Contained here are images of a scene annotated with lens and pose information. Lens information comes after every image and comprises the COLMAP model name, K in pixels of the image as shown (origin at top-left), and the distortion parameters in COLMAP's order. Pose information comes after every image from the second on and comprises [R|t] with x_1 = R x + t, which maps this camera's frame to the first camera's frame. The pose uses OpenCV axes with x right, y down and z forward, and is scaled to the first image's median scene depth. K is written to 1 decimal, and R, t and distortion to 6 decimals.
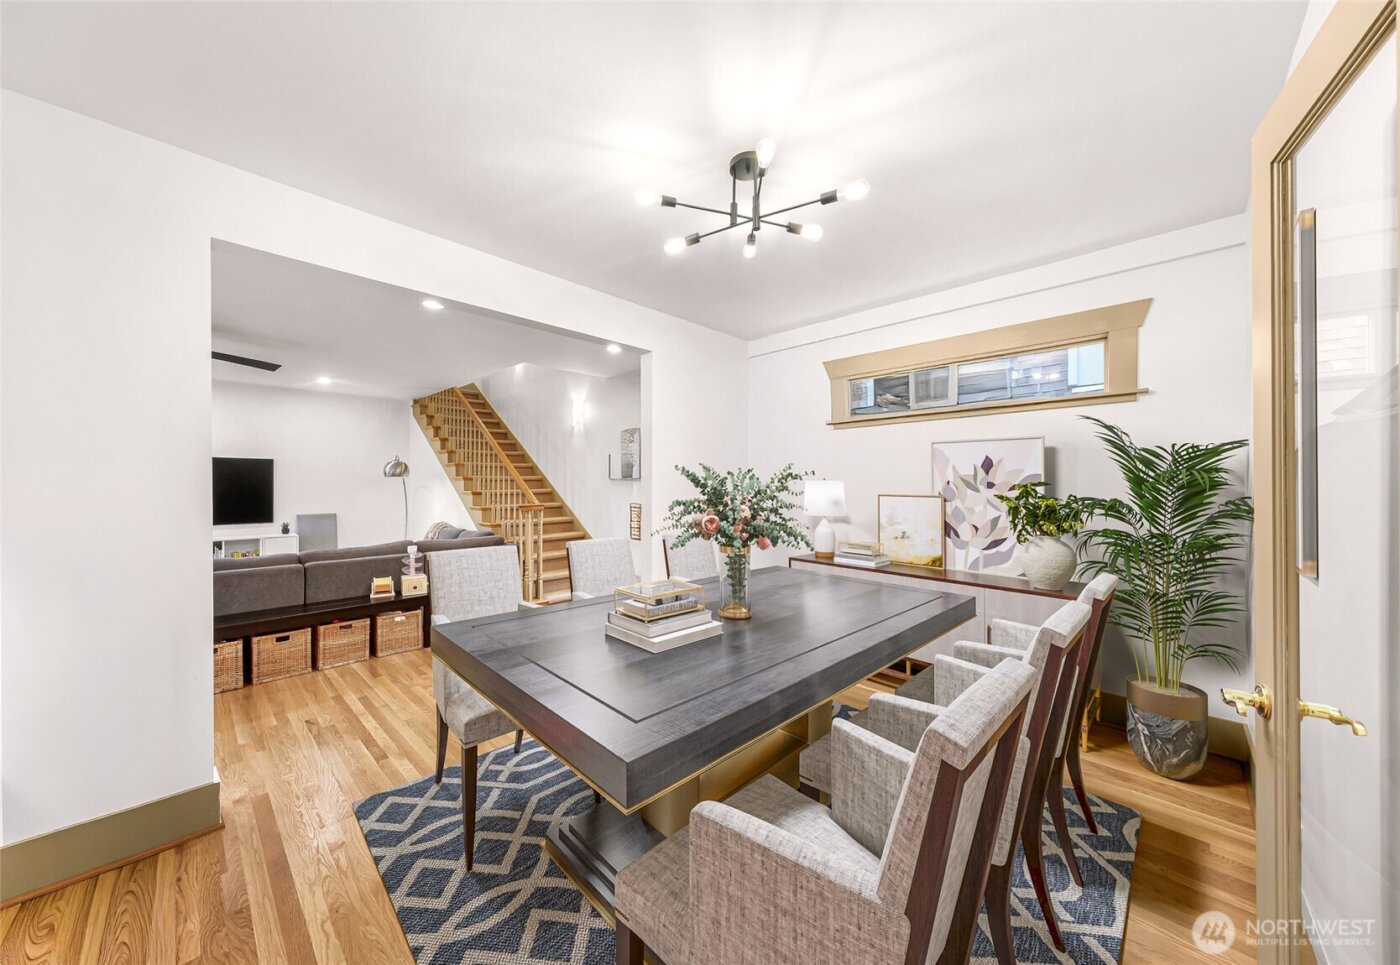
lens RADIAL K [[504.2, 0, 679.4], [0, 504.2, 482.1], [0, 0, 1]] dist [0.000028, 0.000043]
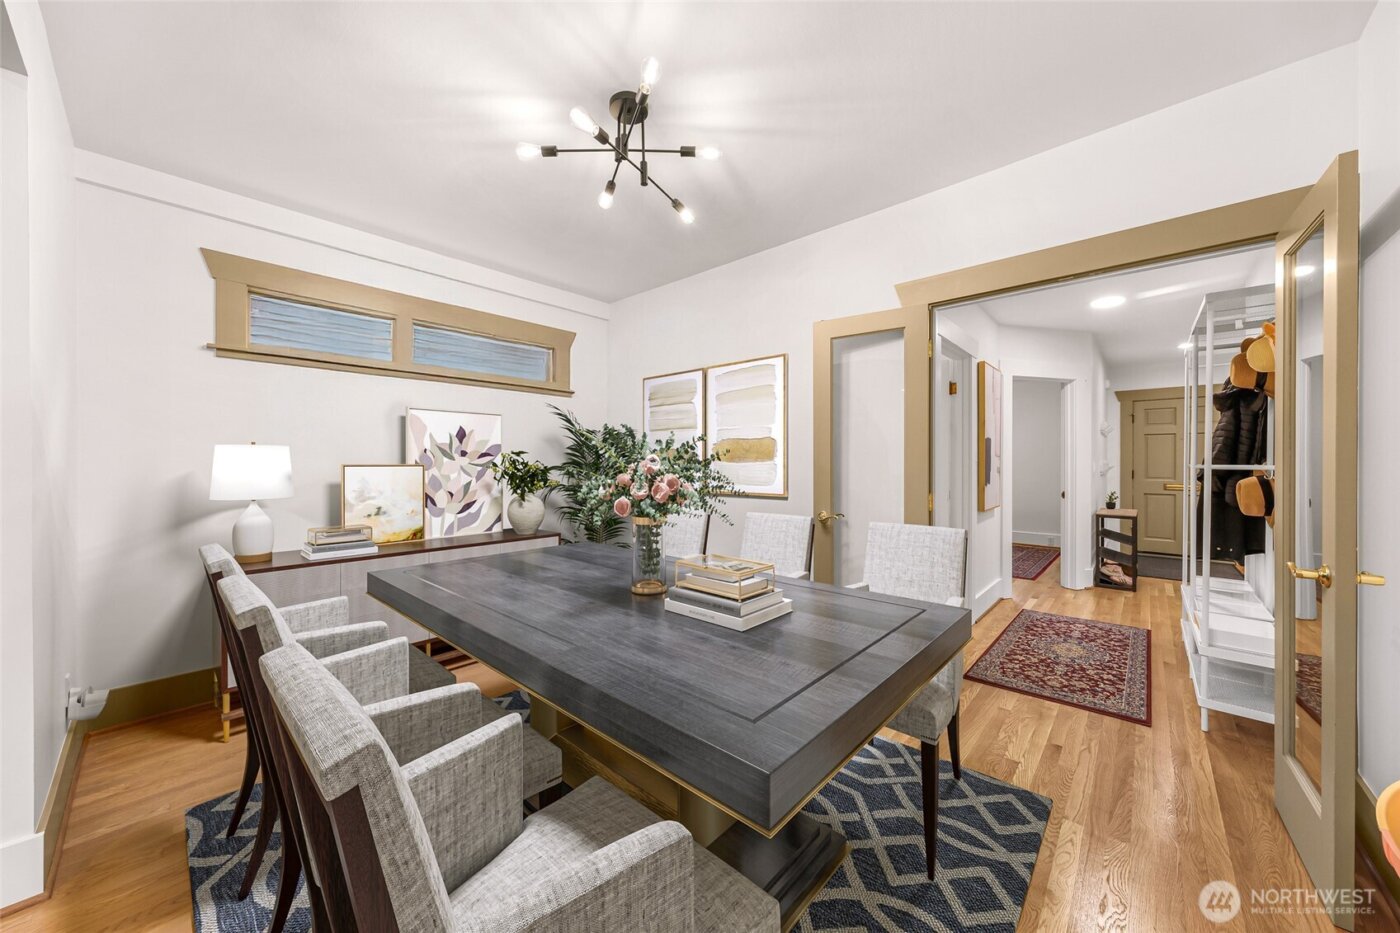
lens RADIAL K [[504.9, 0, 697.6], [0, 504.9, 458.8], [0, 0, 1]] dist [-0.000970, -0.000183]
pose [[-0.092622, -0.011007, 0.995641, -0.507816], [-0.012395, 0.999874, 0.009901, 0.000745], [-0.995624, -0.011424, -0.092747, 0.595371]]
